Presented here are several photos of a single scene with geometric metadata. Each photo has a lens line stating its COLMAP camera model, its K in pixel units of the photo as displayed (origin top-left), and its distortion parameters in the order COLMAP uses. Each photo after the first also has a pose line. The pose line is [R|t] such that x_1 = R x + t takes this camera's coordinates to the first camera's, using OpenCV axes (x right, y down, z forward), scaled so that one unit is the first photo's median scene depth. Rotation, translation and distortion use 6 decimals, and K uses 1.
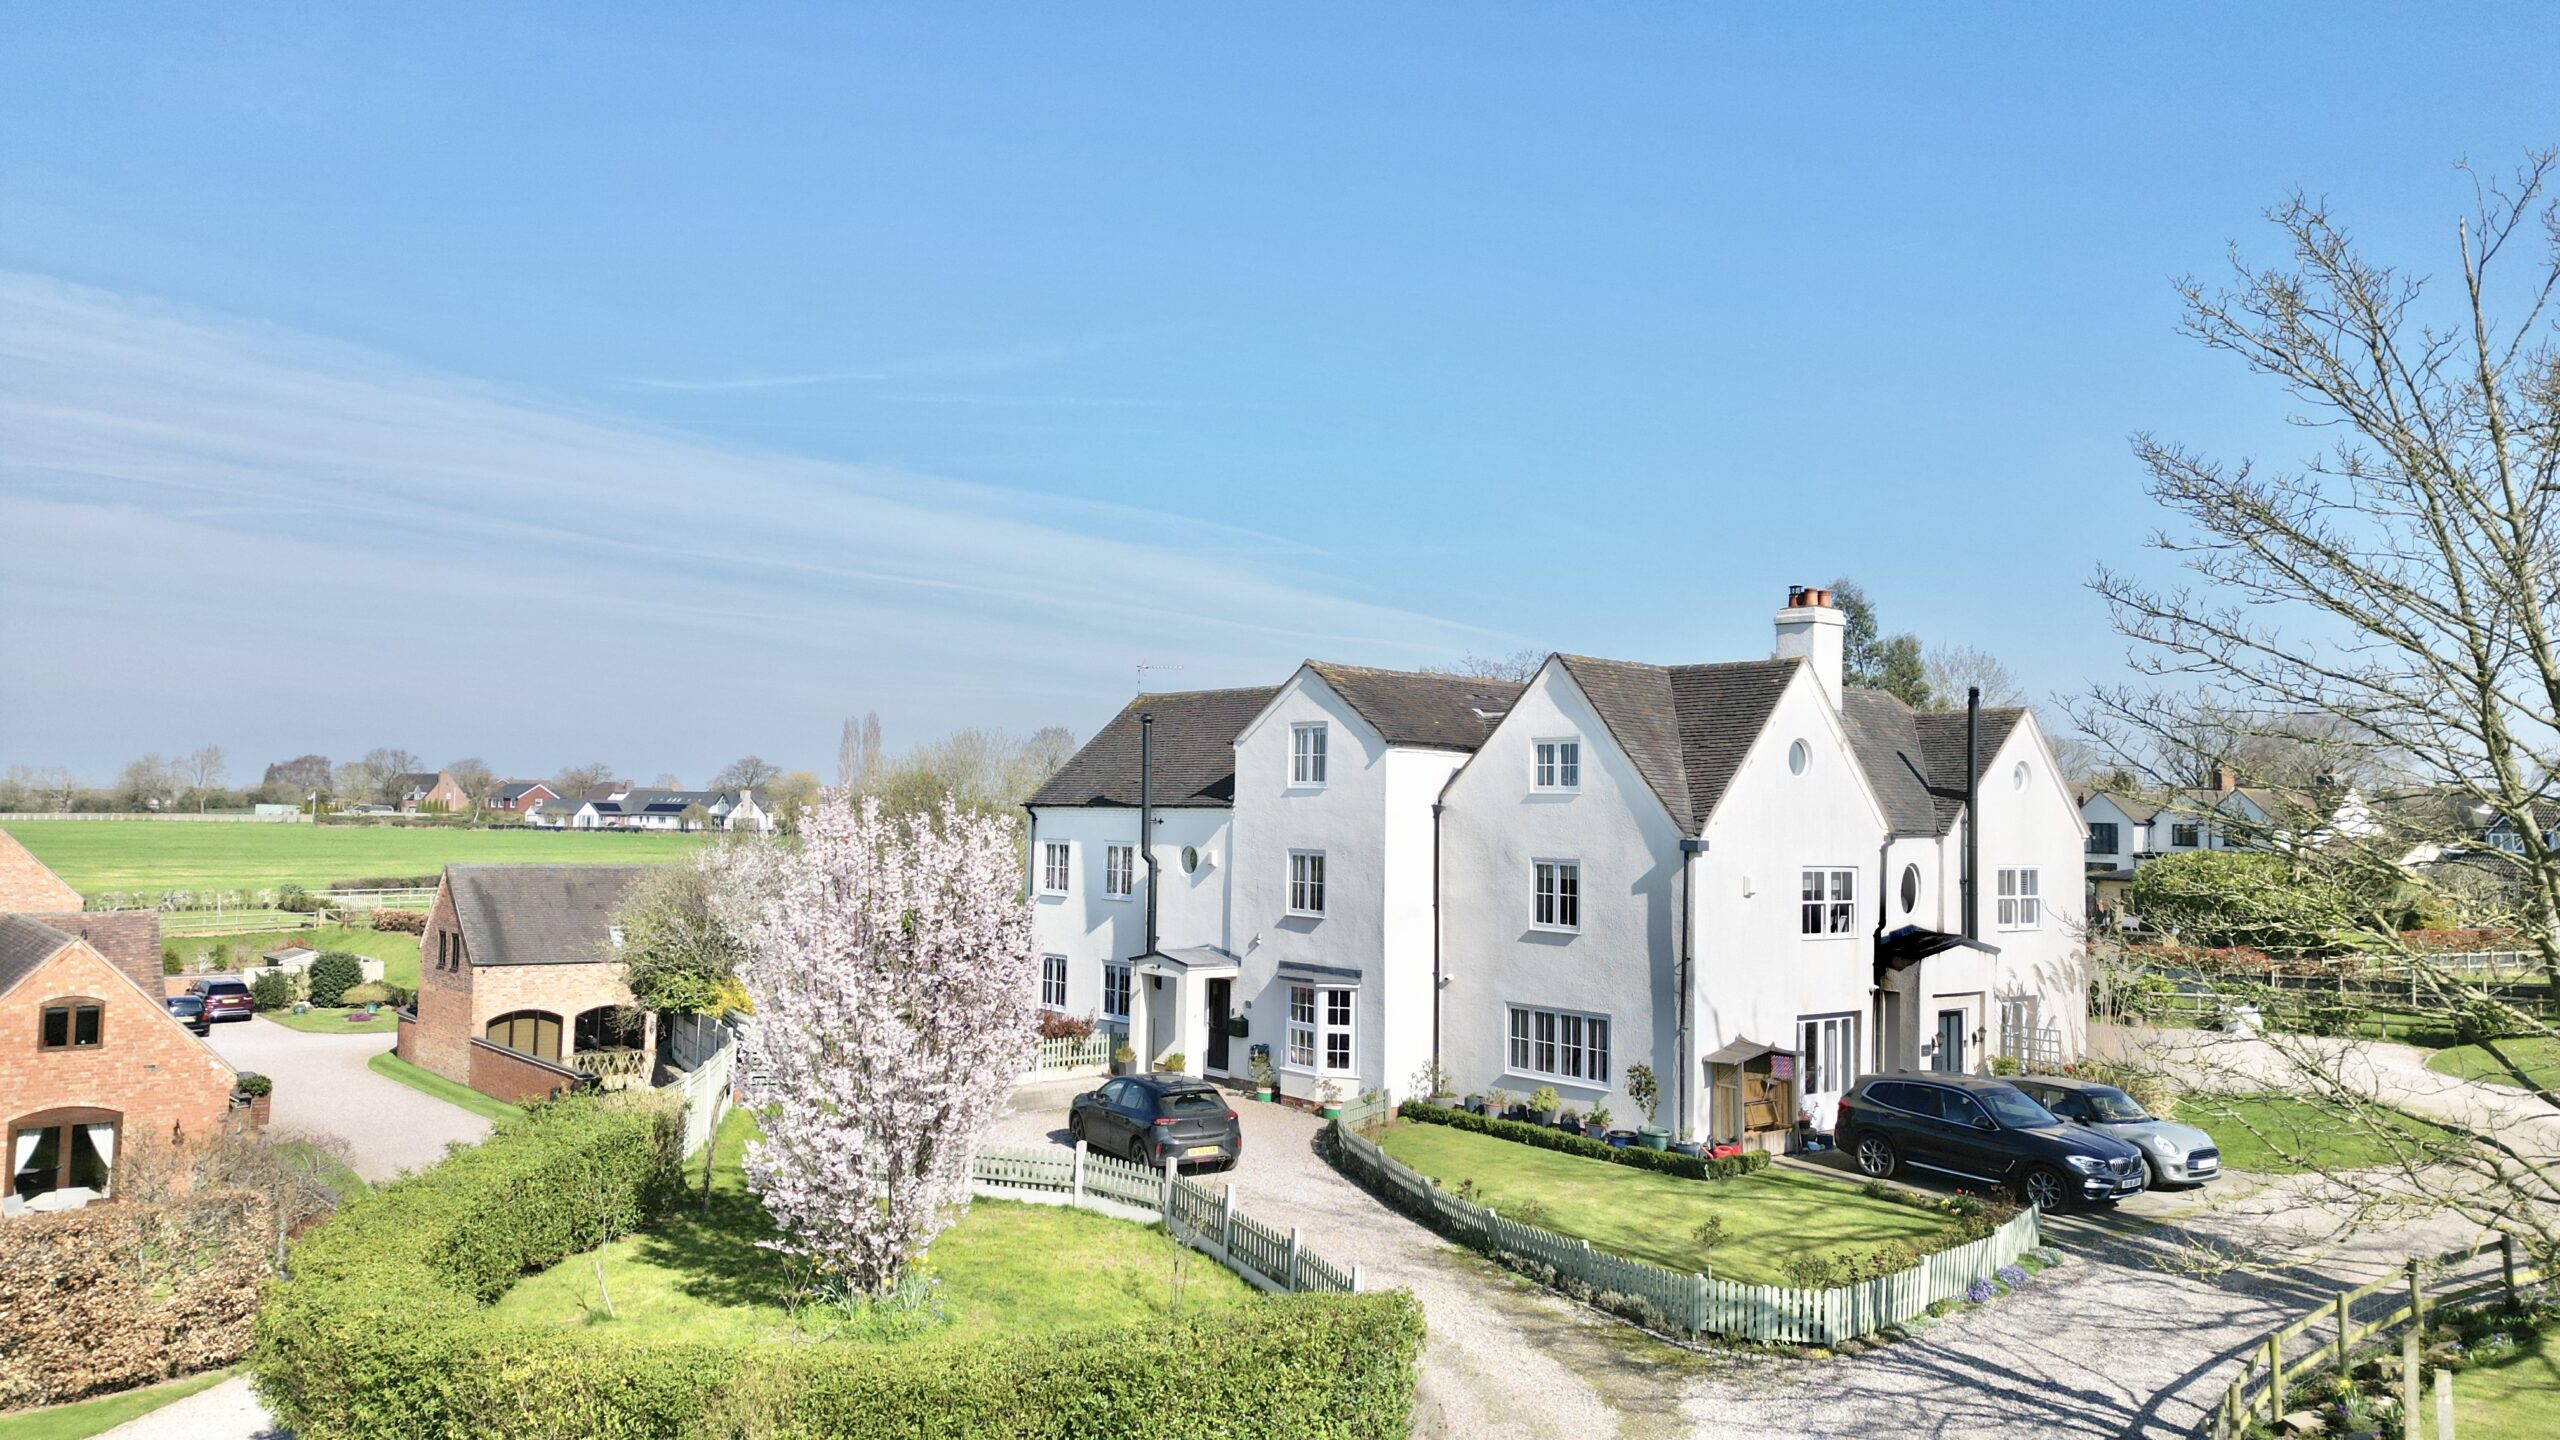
lens RADIAL K [[1753.7, 0, 1280.0], [0, 1753.7, 720.0], [0, 0, 1]] dist [0.129082, -0.147383]
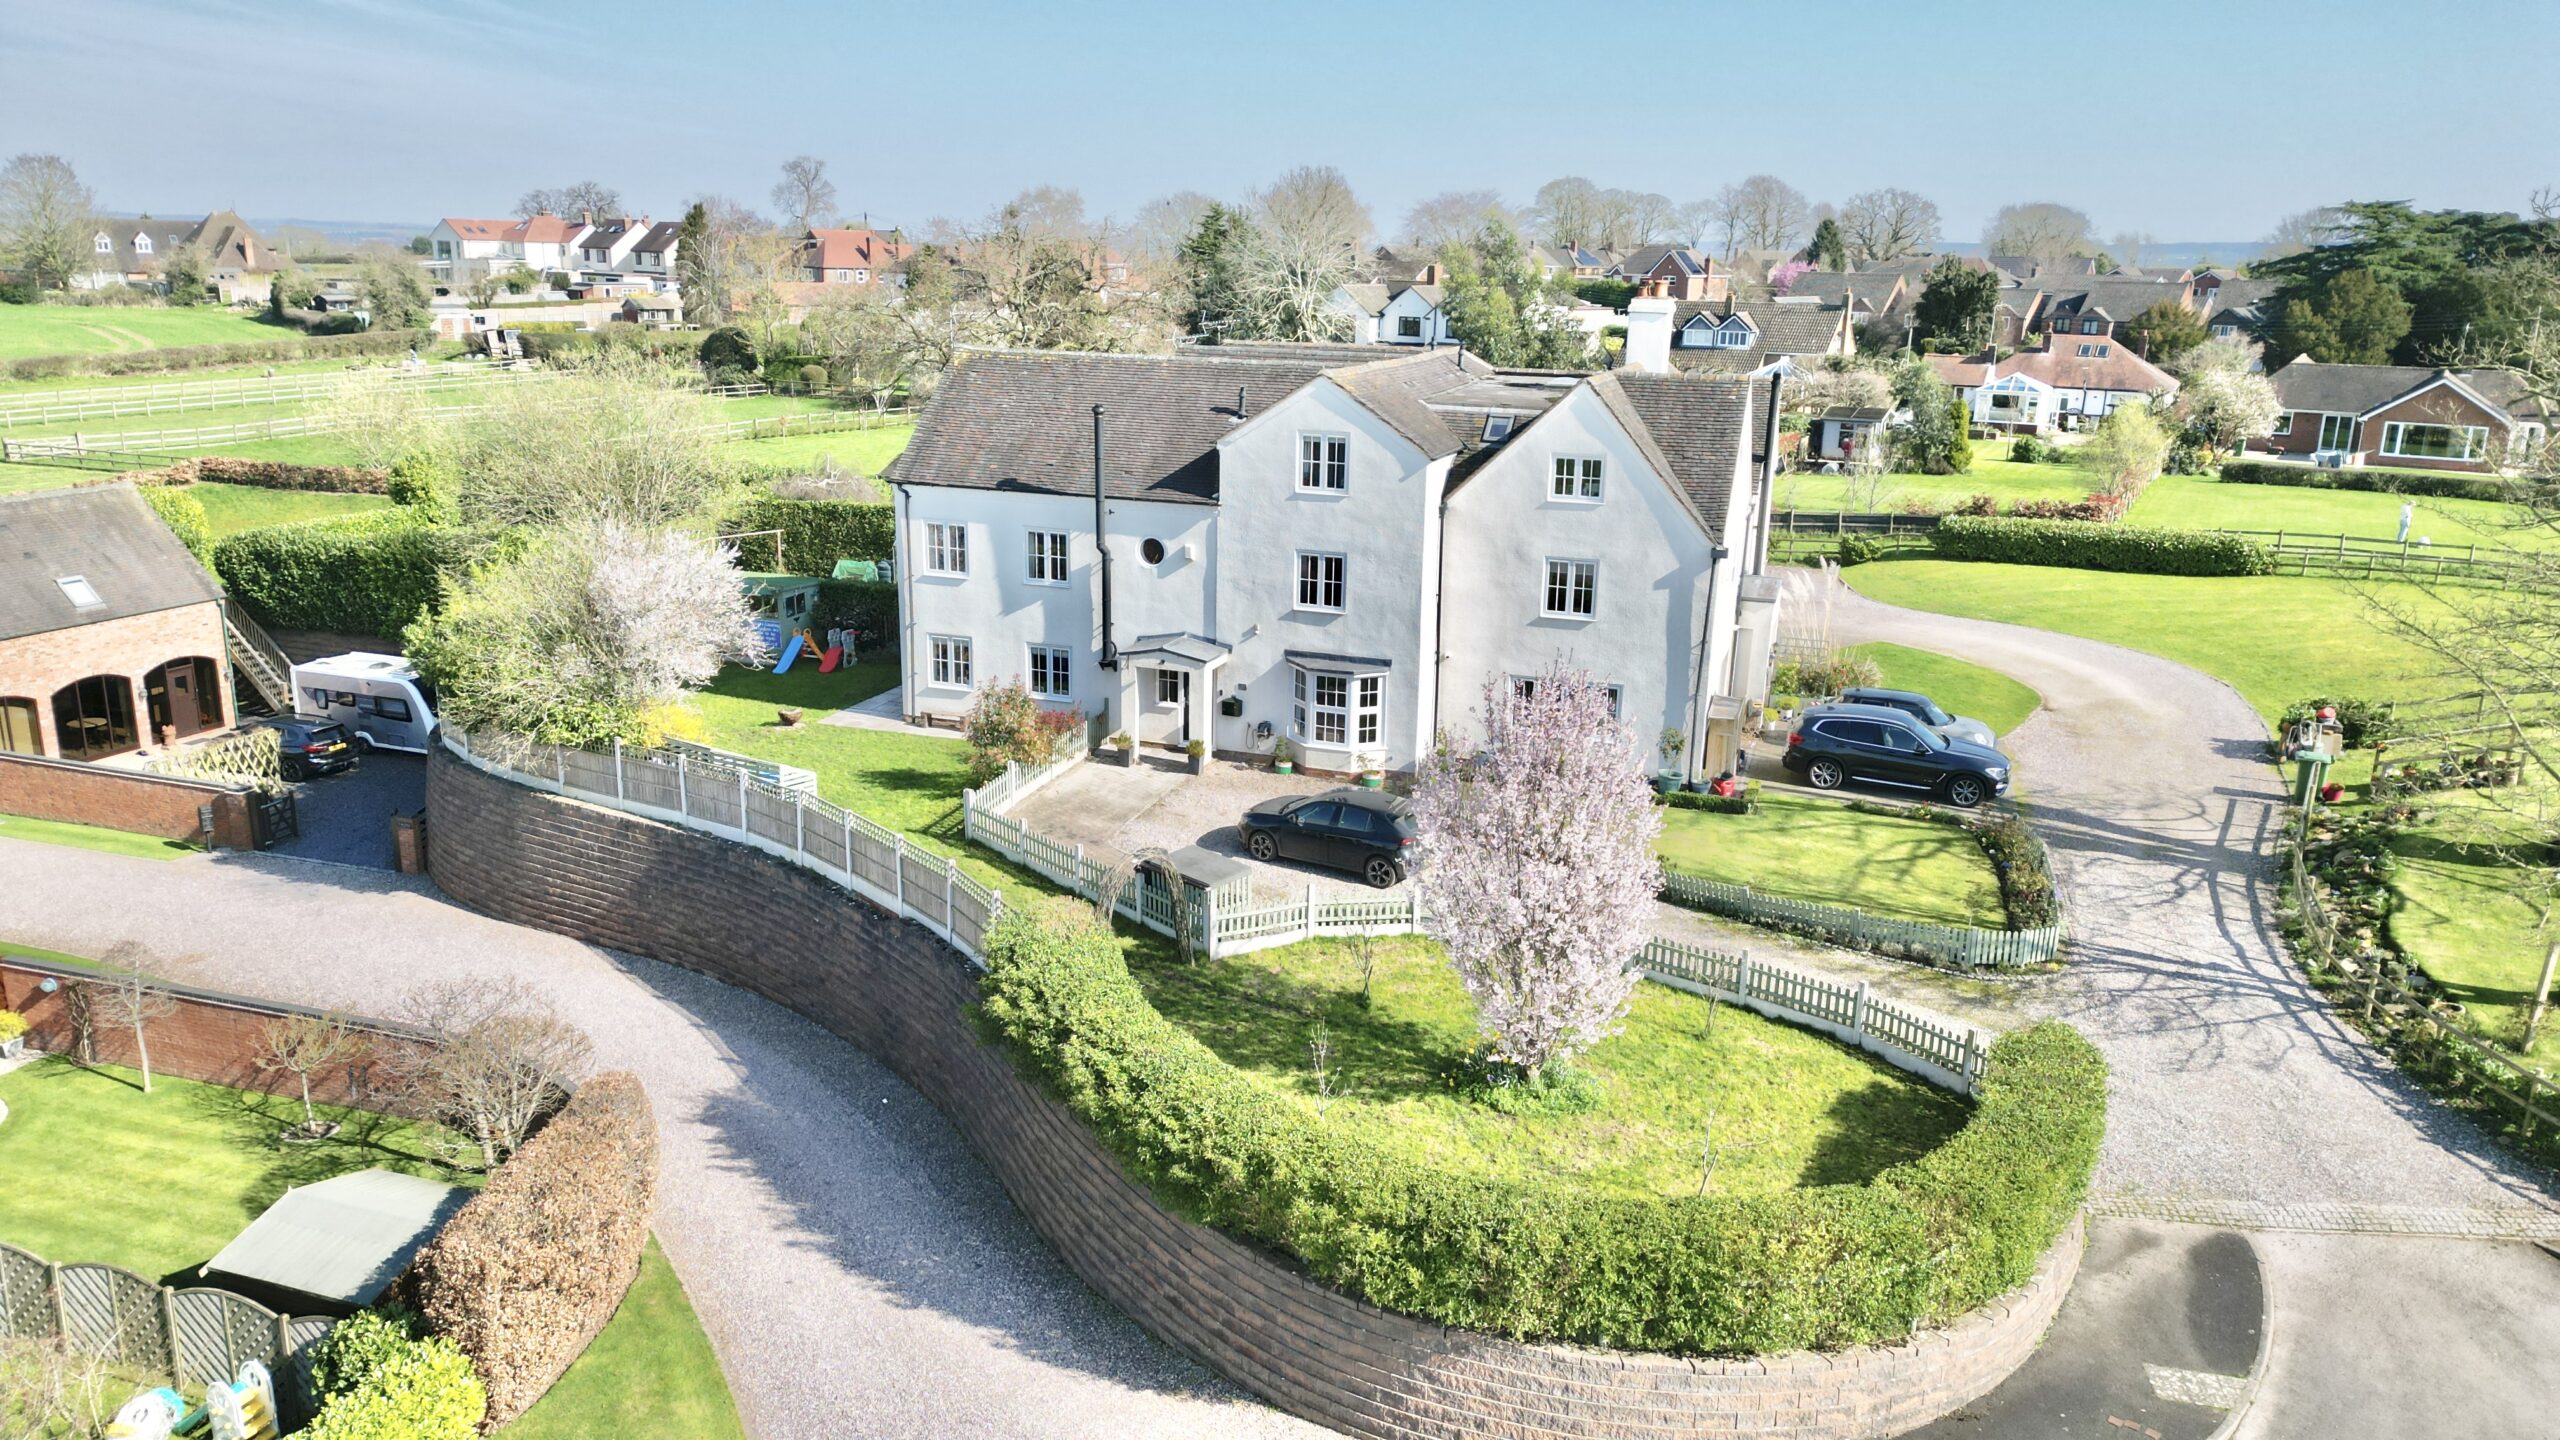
lens RADIAL K [[1753.7, 0, 1280.0], [0, 1753.7, 720.0], [0, 0, 1]] dist [0.129082, -0.147383]
pose [[0.858454, -0.130859, 0.495915, -0.578163], [-0.034976, 0.949717, 0.311151, -0.168988], [-0.511696, -0.284454, 0.810711, 0.109297]]
